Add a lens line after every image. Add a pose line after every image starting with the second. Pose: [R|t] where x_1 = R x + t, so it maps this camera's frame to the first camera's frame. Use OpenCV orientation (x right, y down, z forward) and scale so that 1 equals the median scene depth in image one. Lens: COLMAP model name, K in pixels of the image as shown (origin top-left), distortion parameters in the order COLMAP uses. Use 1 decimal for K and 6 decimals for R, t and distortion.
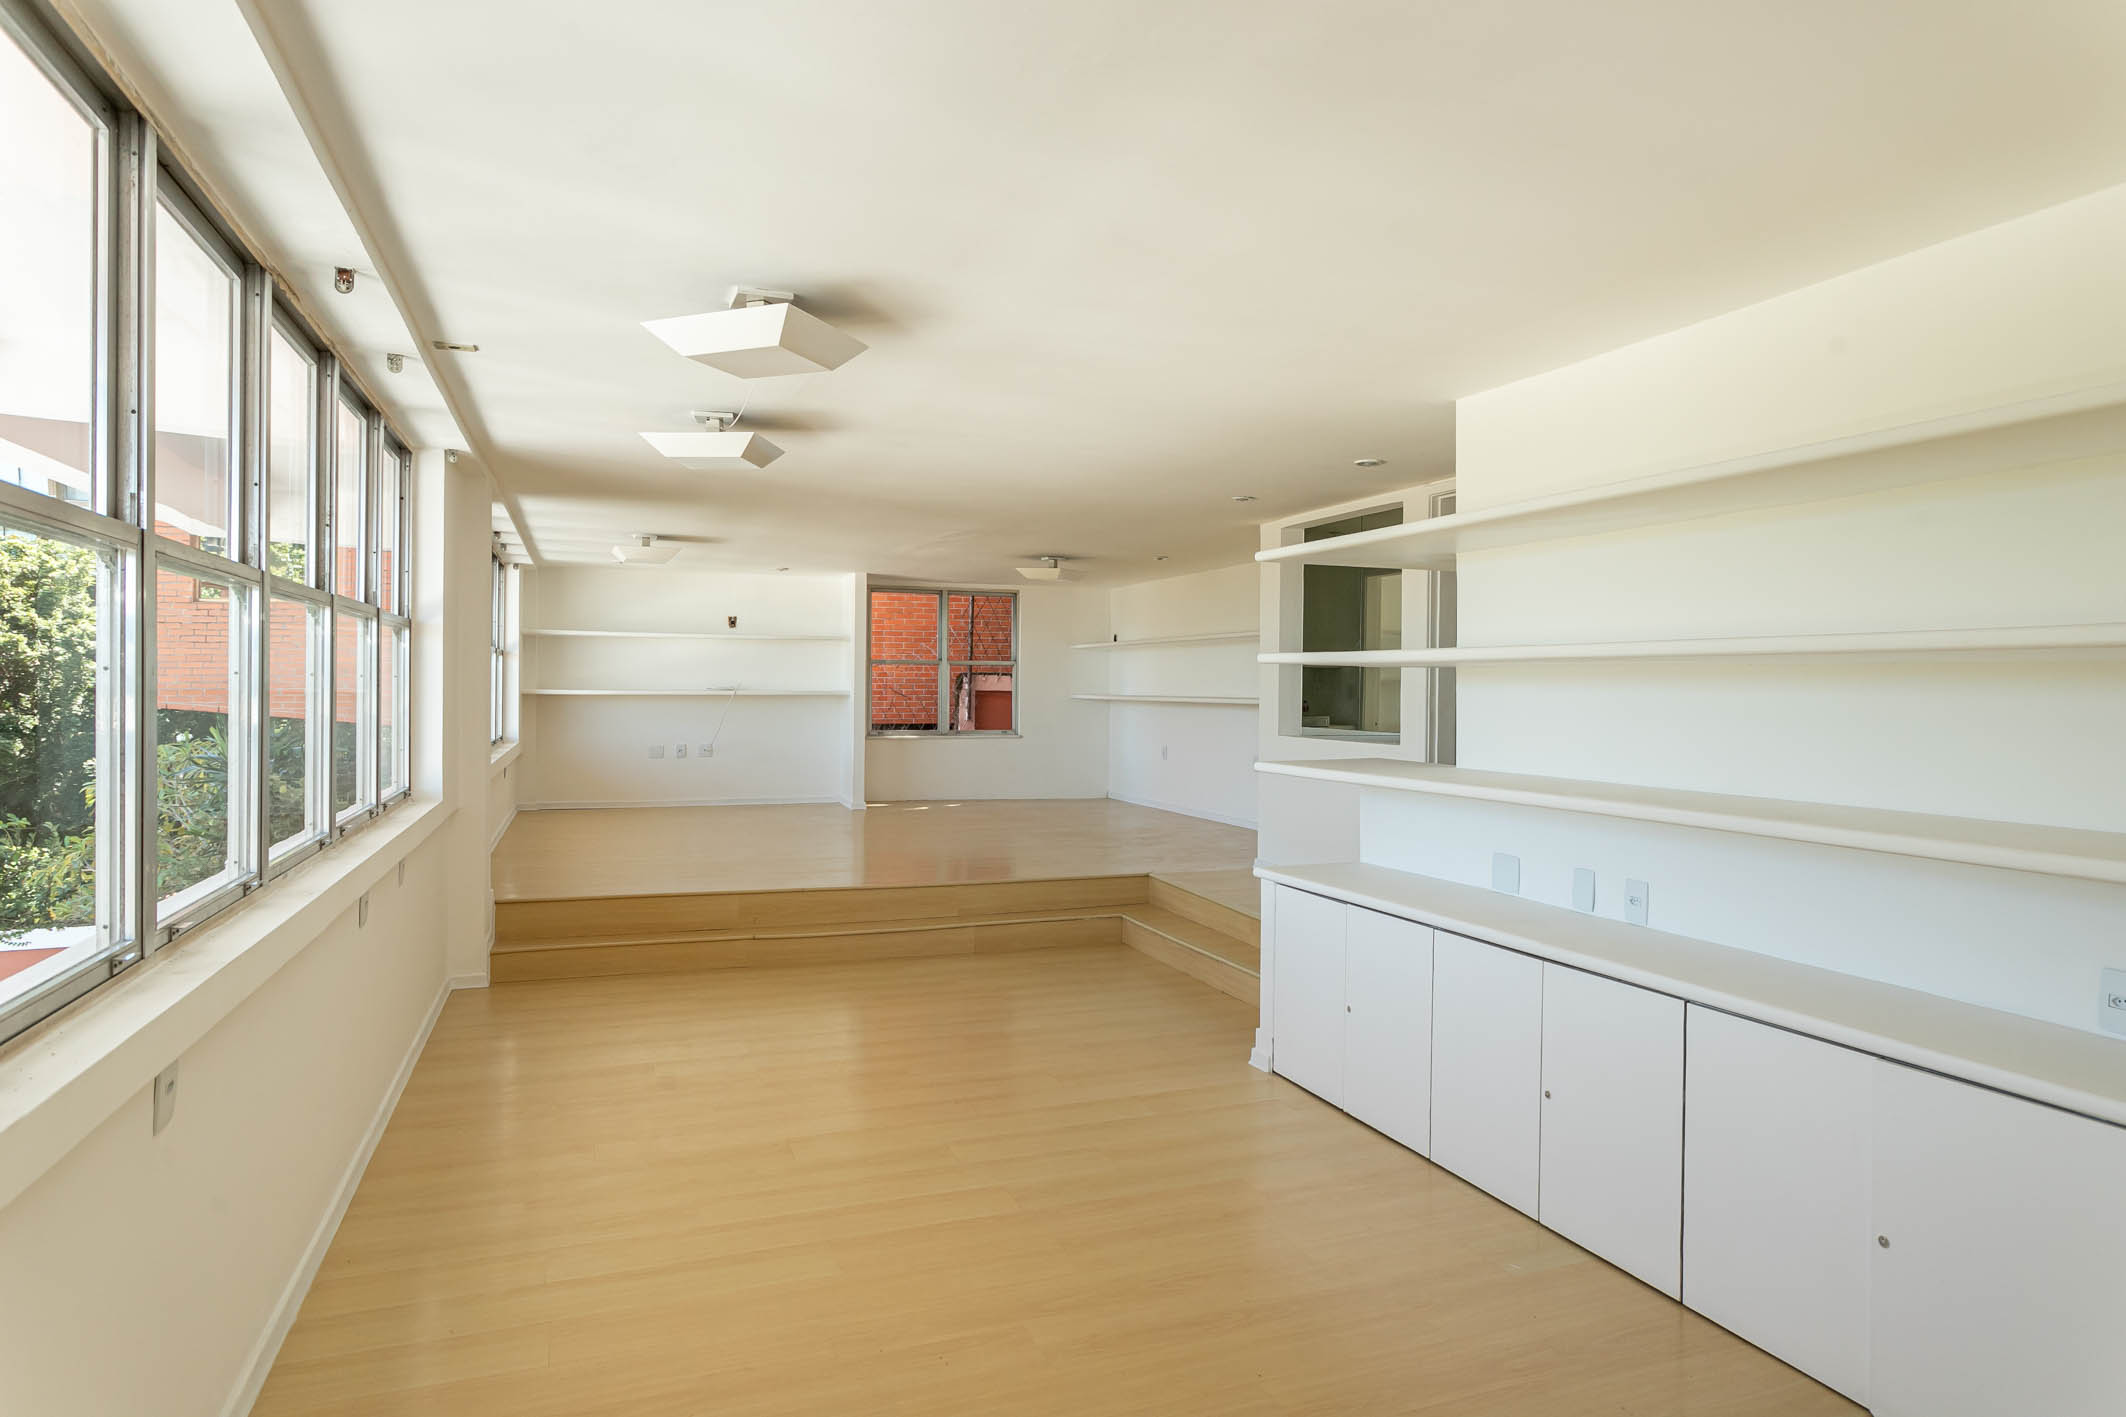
lens RADIAL K [[1247.3, 0, 1091.6], [0, 1247.3, 691.3], [0, 0, 1]] dist [0.019685, -0.001455]
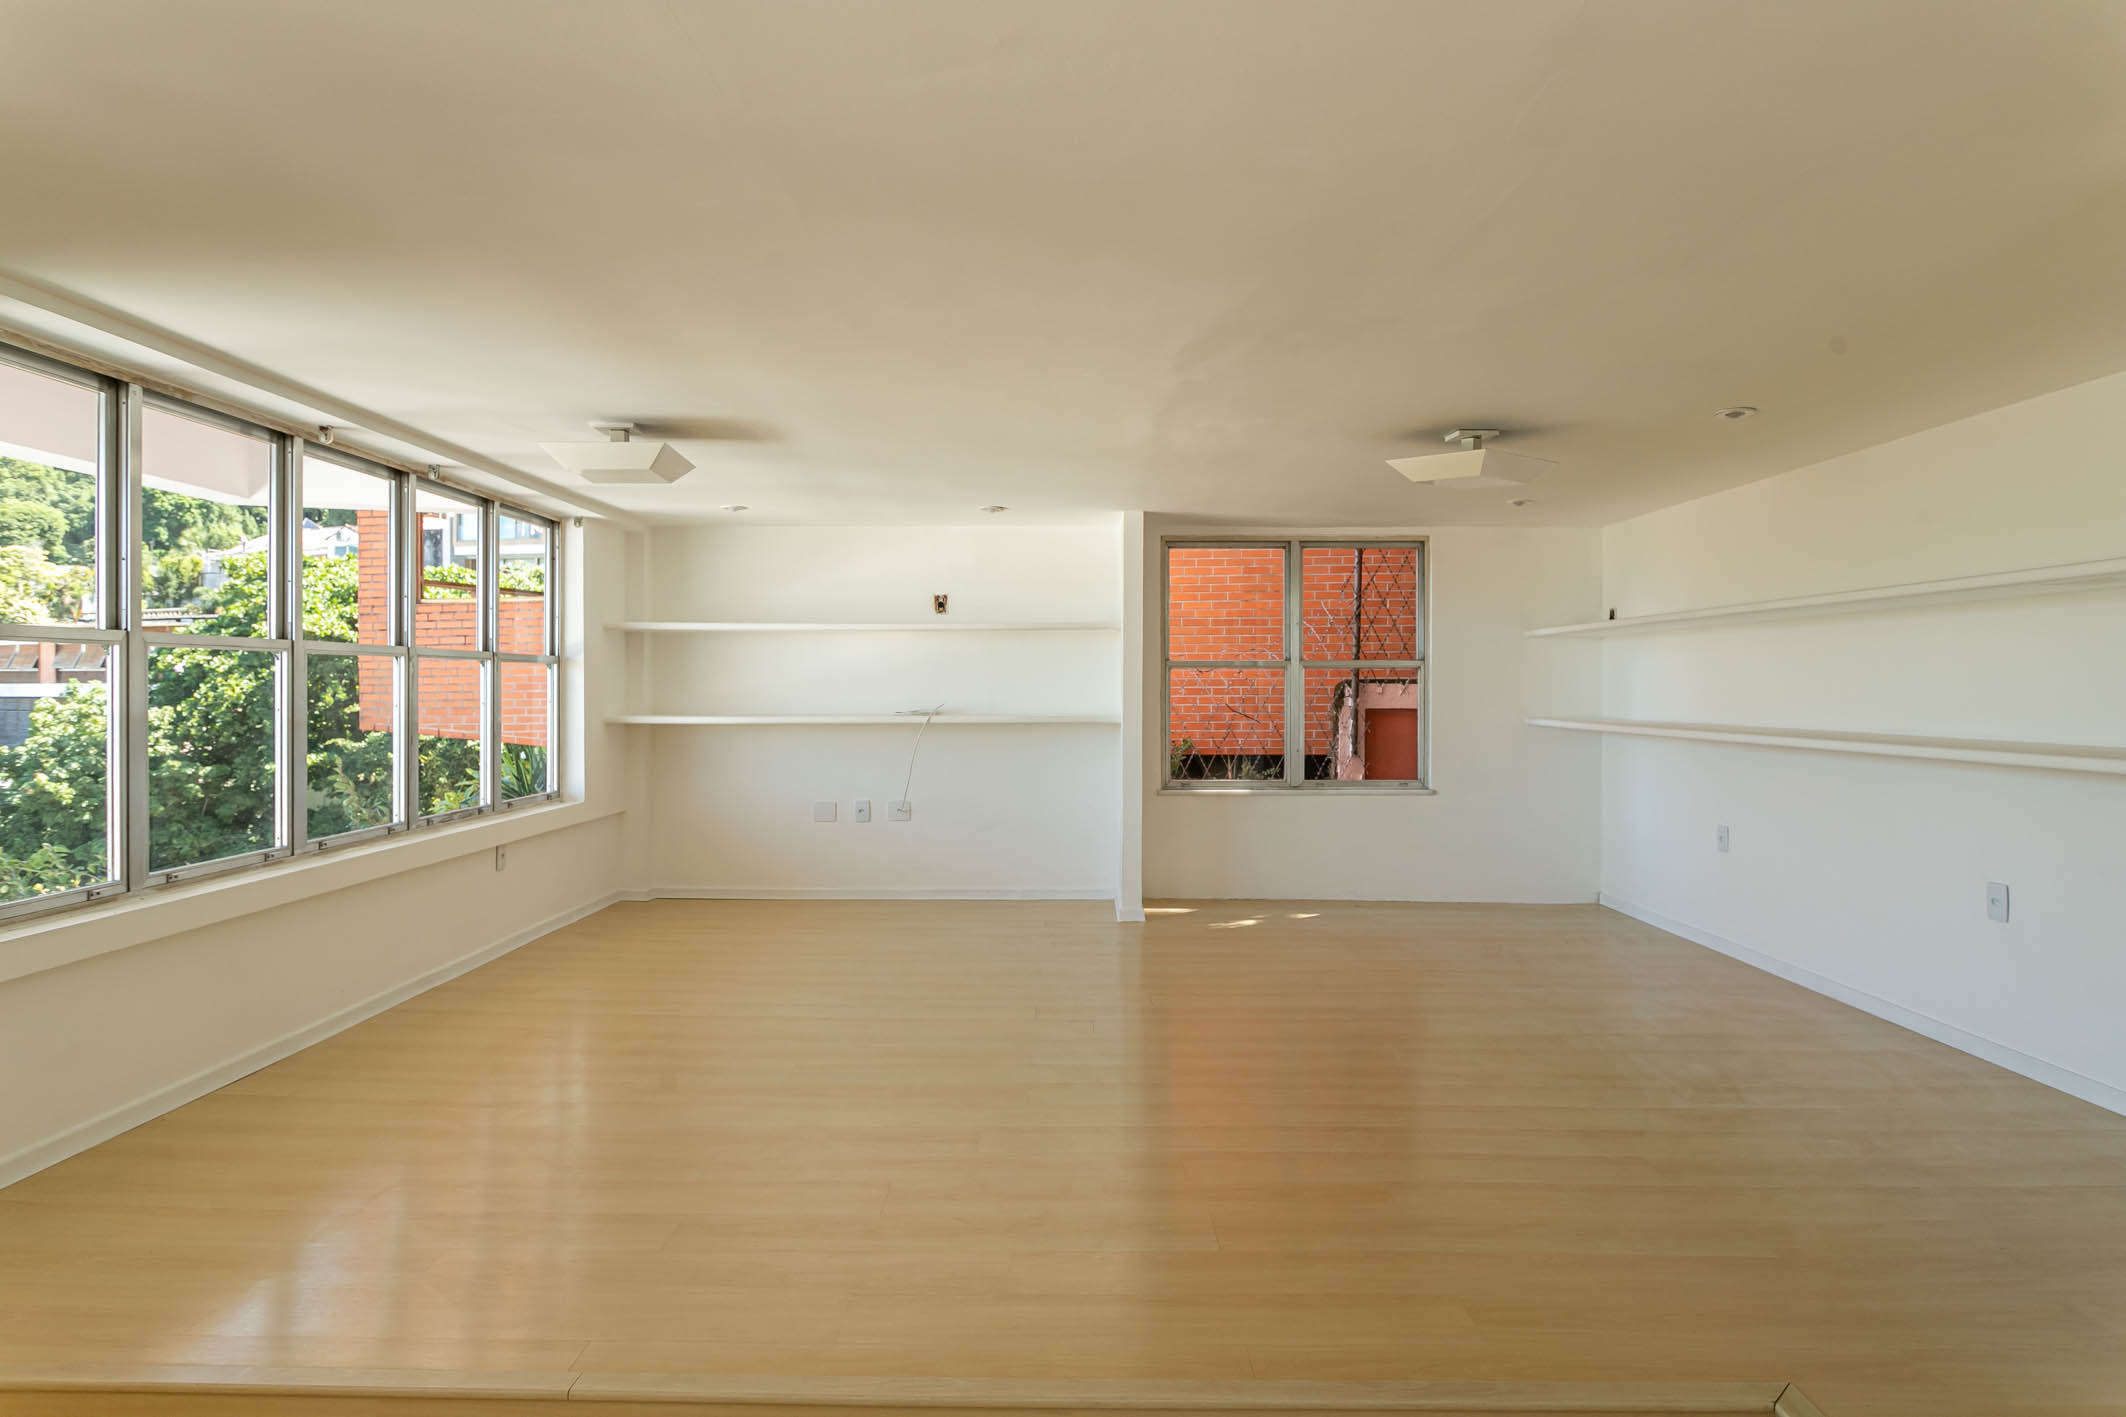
lens RADIAL K [[1247.3, 0, 1062.1], [0, 1247.3, 711.0], [0, 0, 1]] dist [0.019685, -0.001455]
pose [[0.925026, 0.000607, -0.379903, 0.004211], [0.005203, 0.999885, 0.014267, -0.010852], [0.379868, -0.015174, 0.924916, 0.442370]]
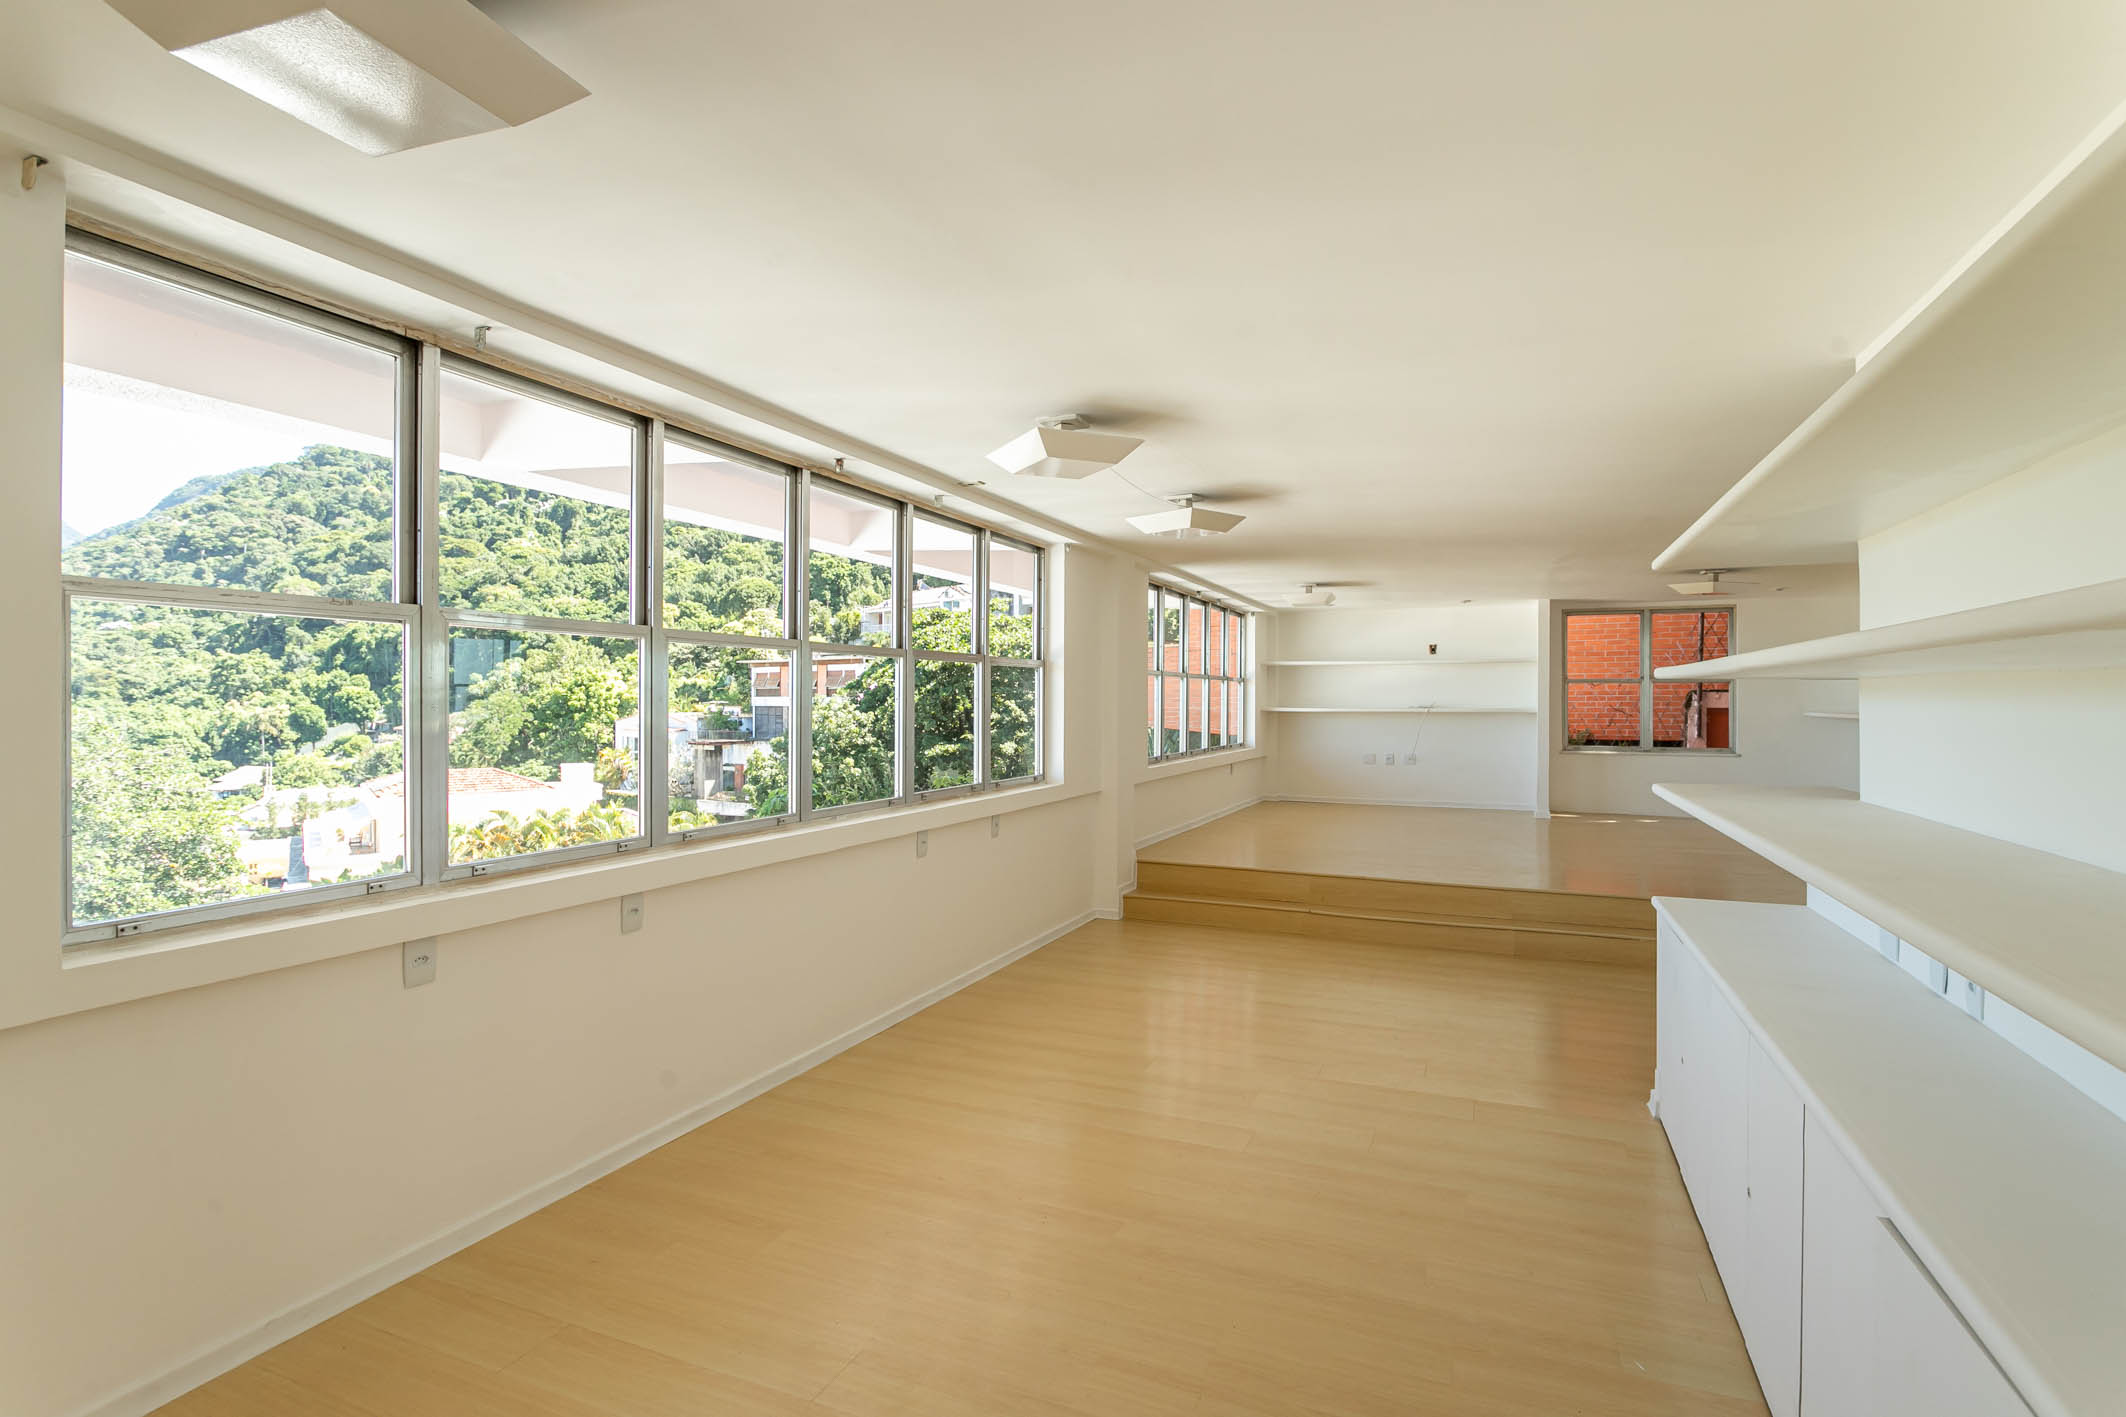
lens RADIAL K [[1065.3, 0, 1073.6], [0, 1065.3, 702.6], [0, 0, 1]] dist [-0.009598, 0.010149]
pose [[0.720085, -0.004057, -0.693874, 0.157623], [-0.000002, 0.999983, -0.005848, -0.000038], [0.693886, 0.004212, 0.720073, 0.052529]]
